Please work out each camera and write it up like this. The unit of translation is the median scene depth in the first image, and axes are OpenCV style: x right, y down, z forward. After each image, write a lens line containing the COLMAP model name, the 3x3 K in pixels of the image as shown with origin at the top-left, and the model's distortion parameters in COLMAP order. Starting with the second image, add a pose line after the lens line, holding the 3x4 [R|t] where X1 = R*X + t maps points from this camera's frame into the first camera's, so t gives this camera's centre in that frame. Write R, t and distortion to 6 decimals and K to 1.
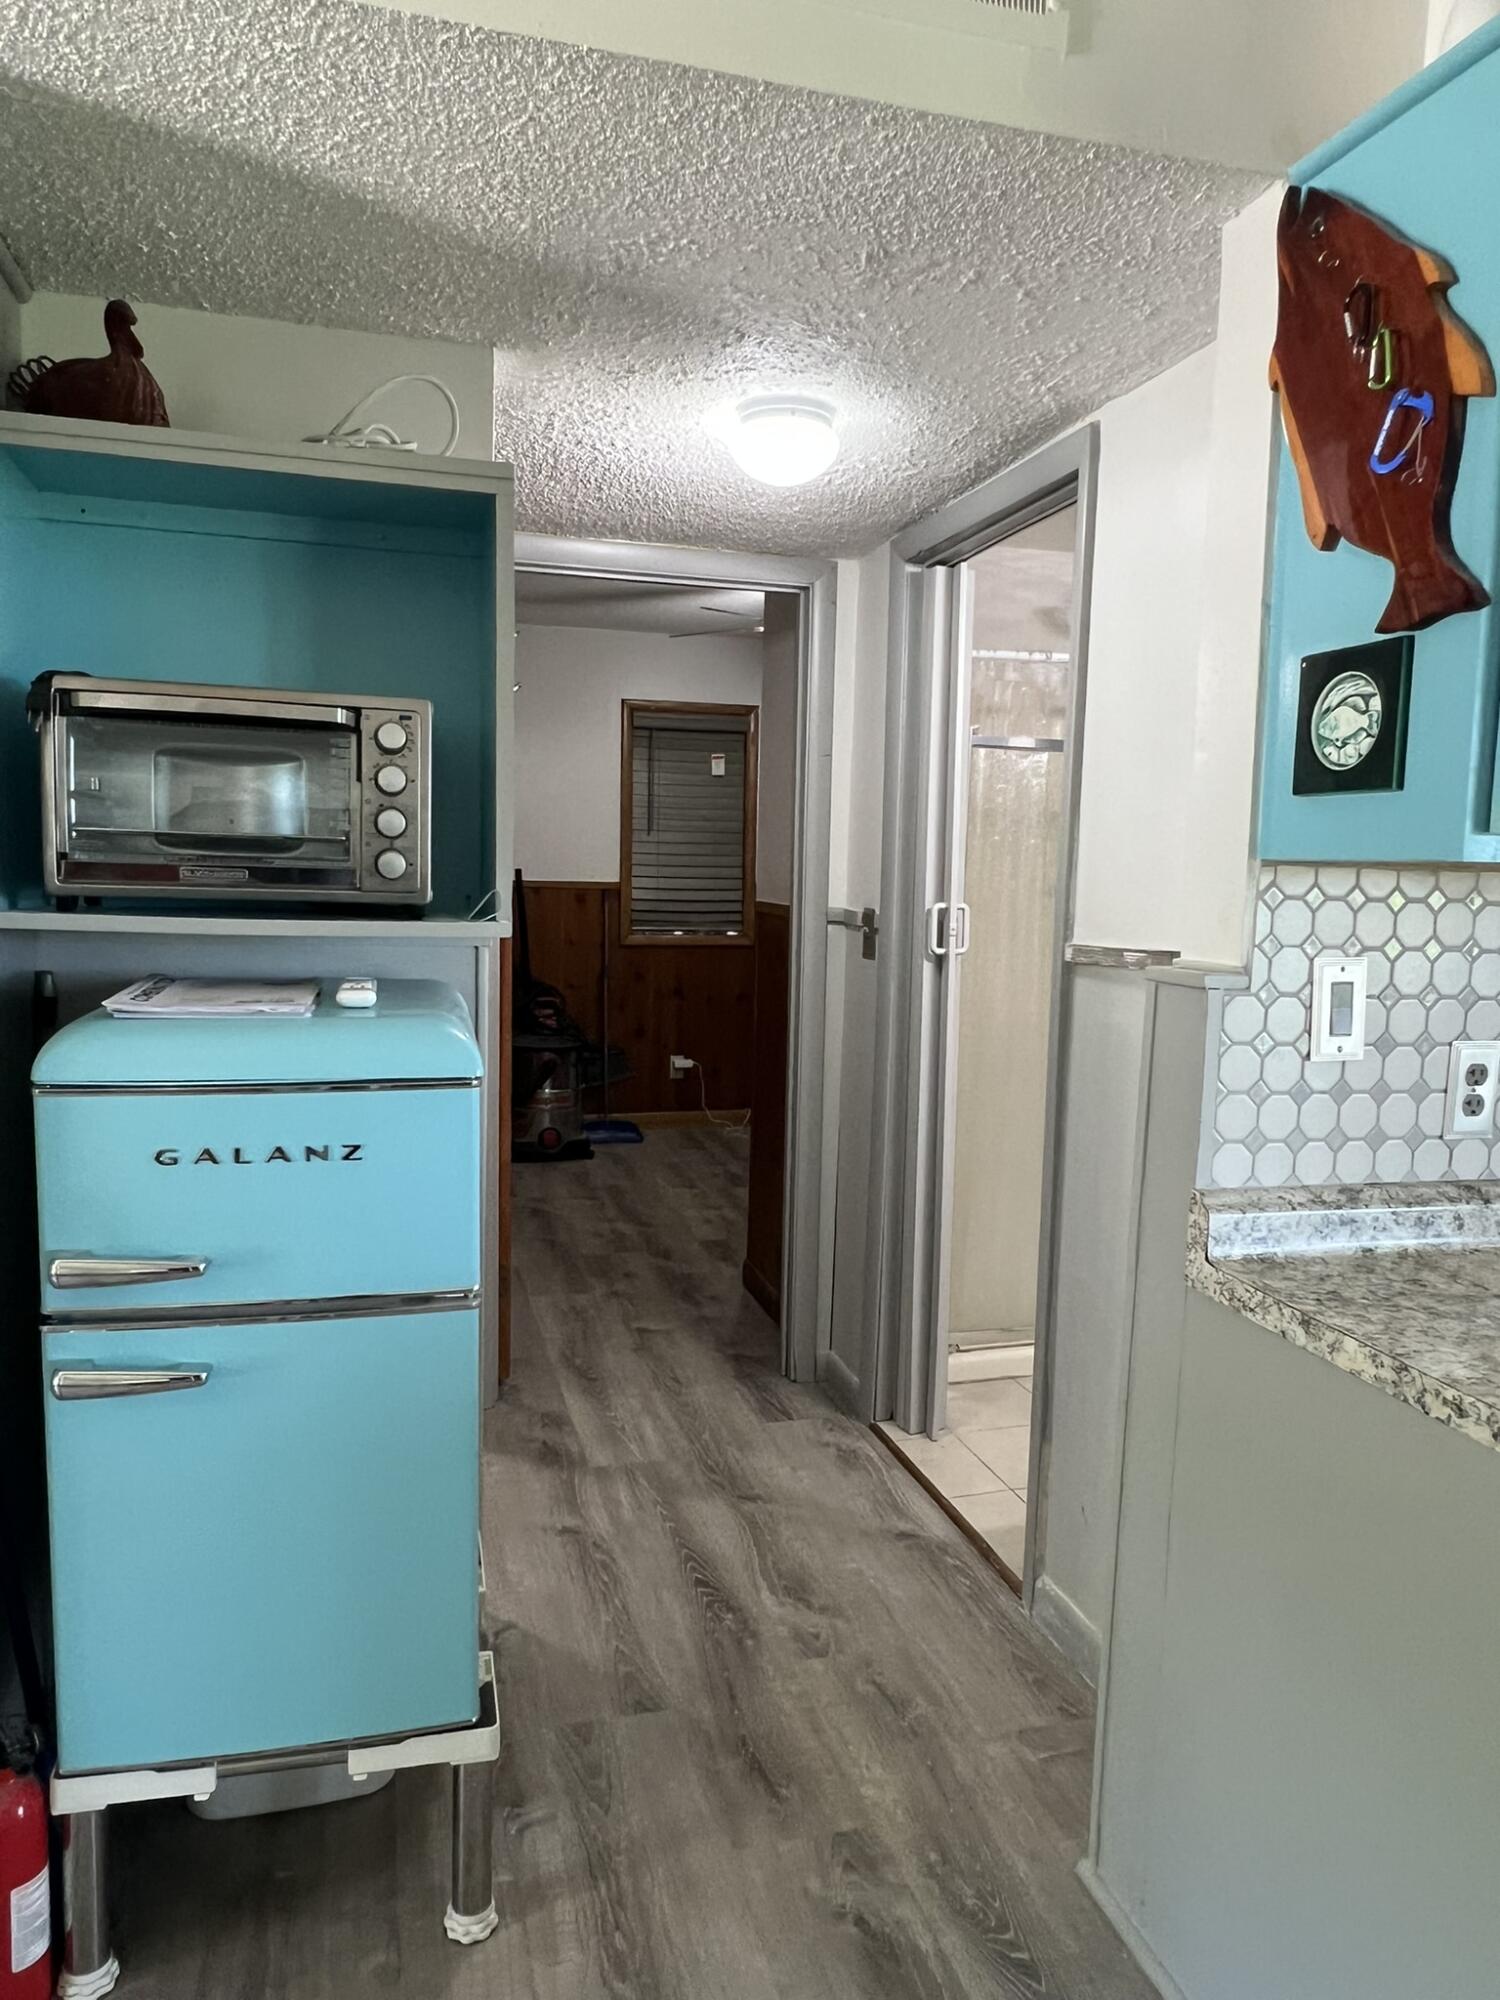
lens RADIAL K [[1322.8, 0, 740.4], [0, 1322.8, 1002.7], [0, 0, 1]] dist [0.000597, -0.006064]
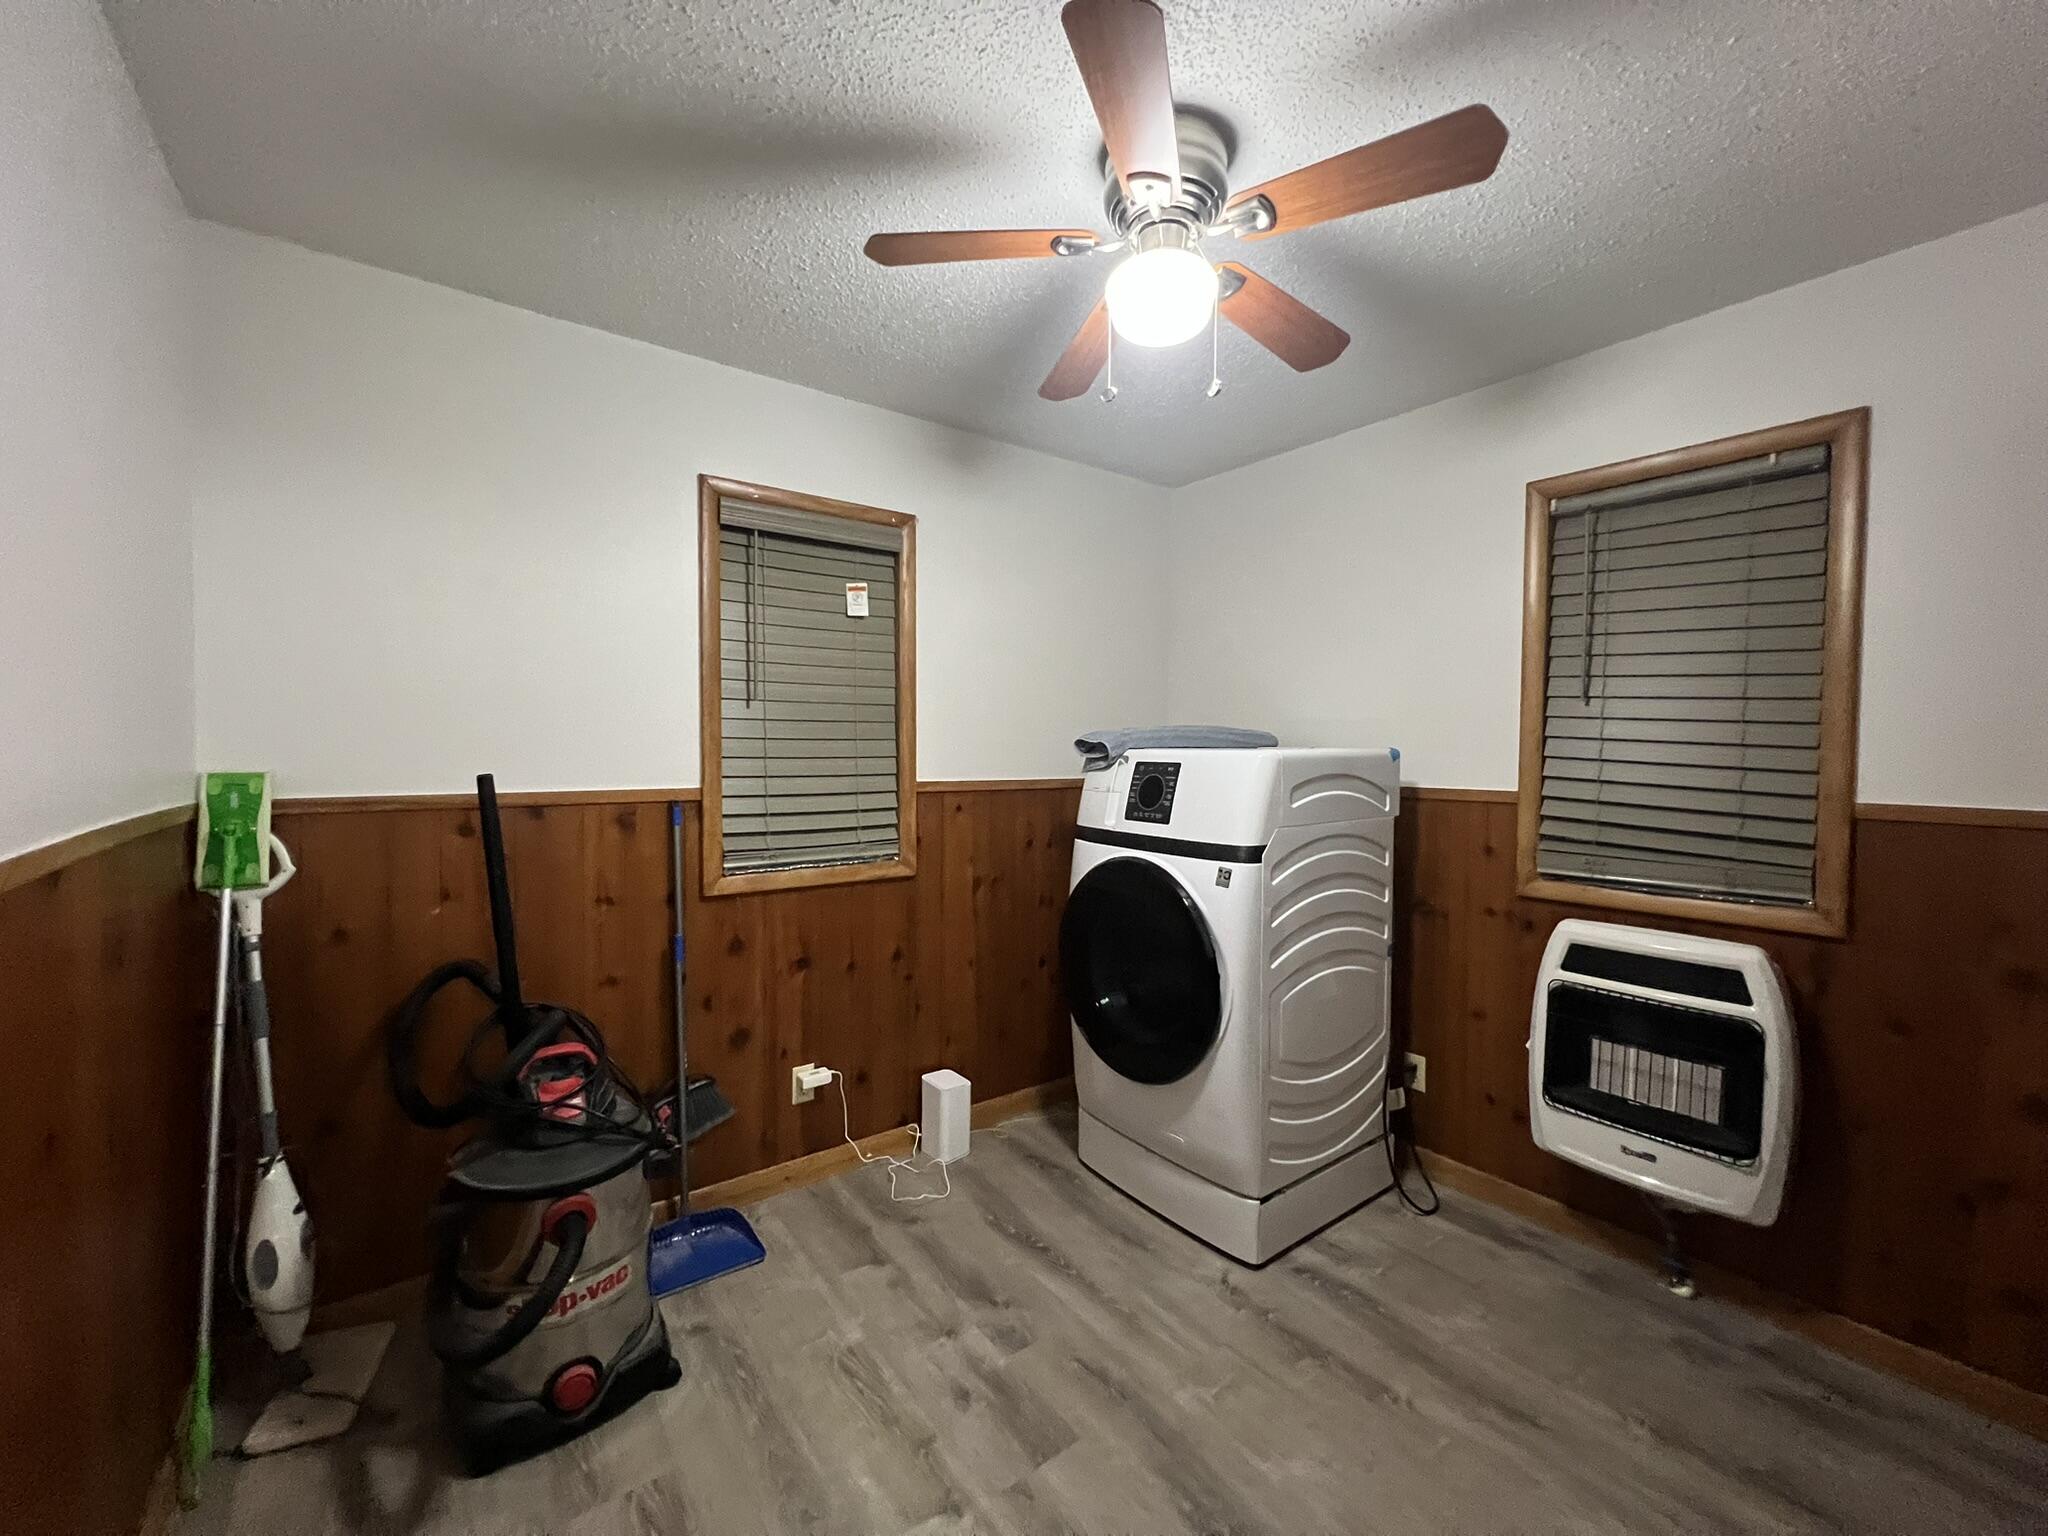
lens RADIAL K [[822.7, 0, 1024.8], [0, 822.7, 776.0], [0, 0, 1]] dist [-0.000569, 0.000598]
pose [[0.931941, -0.026529, 0.361637, -0.285454], [0.049939, 0.997207, -0.055539, -0.223616], [-0.359154, 0.069819, 0.930663, 1.976041]]
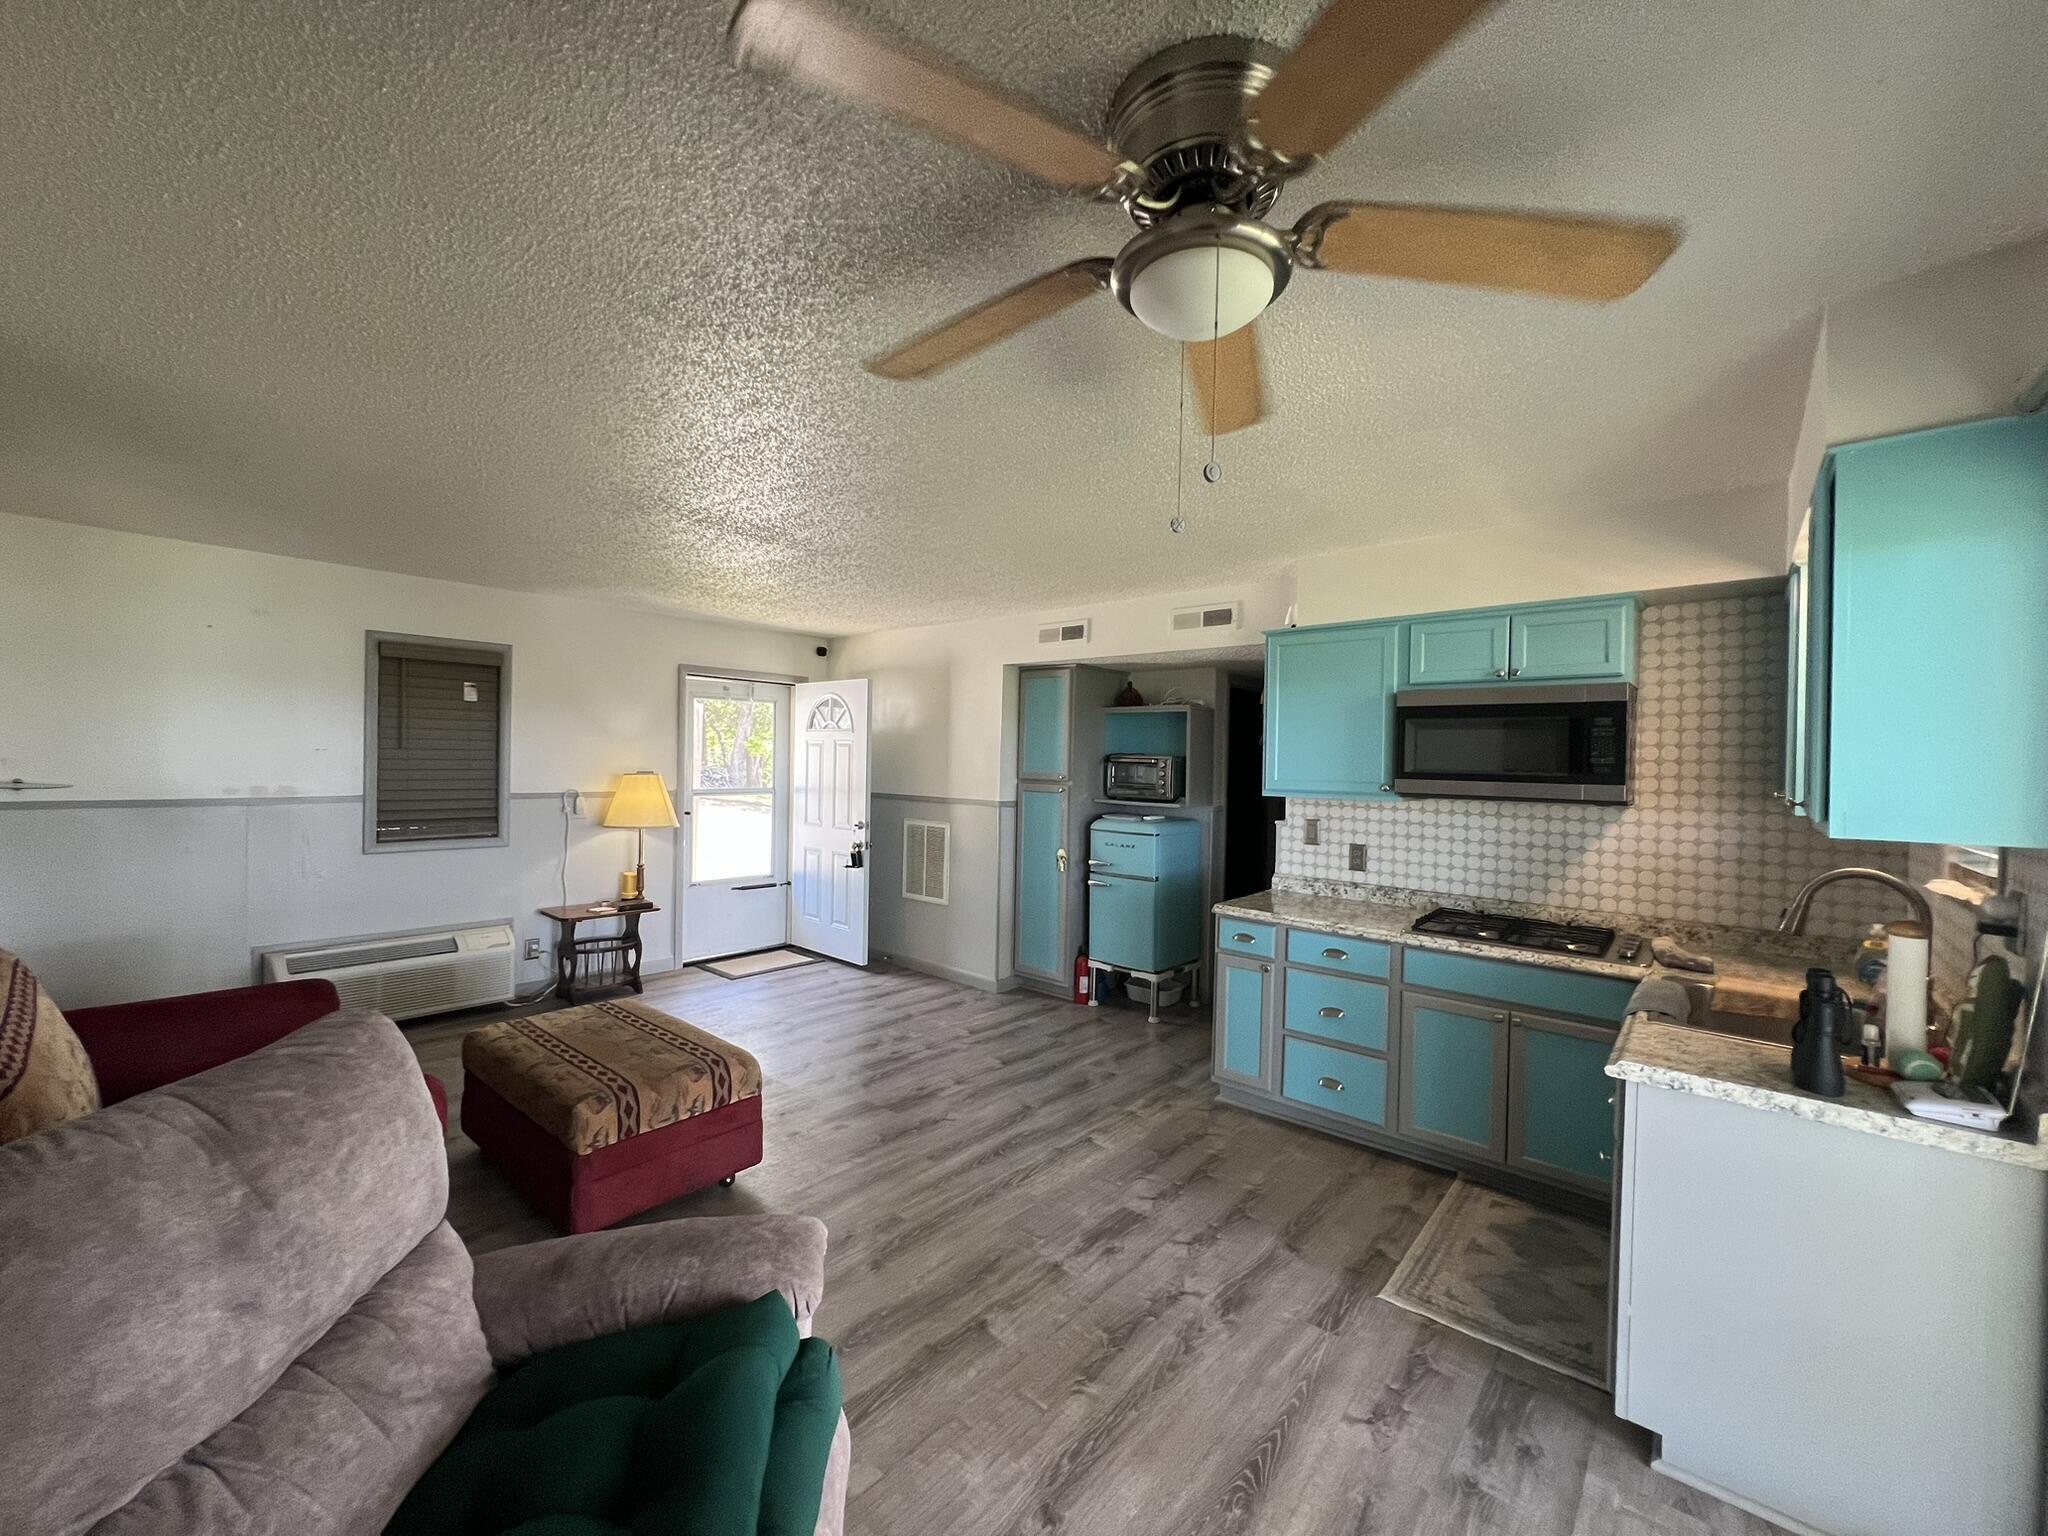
lens RADIAL K [[822.7, 0, 1028.4], [0, 822.7, 764.4], [0, 0, 1]] dist [-0.000569, 0.000598]
pose [[0.562921, -0.010318, -0.826446, 1.625515], [-0.089114, 0.993335, -0.073101, 0.049406], [0.821692, 0.114798, 0.558250, -0.894782]]
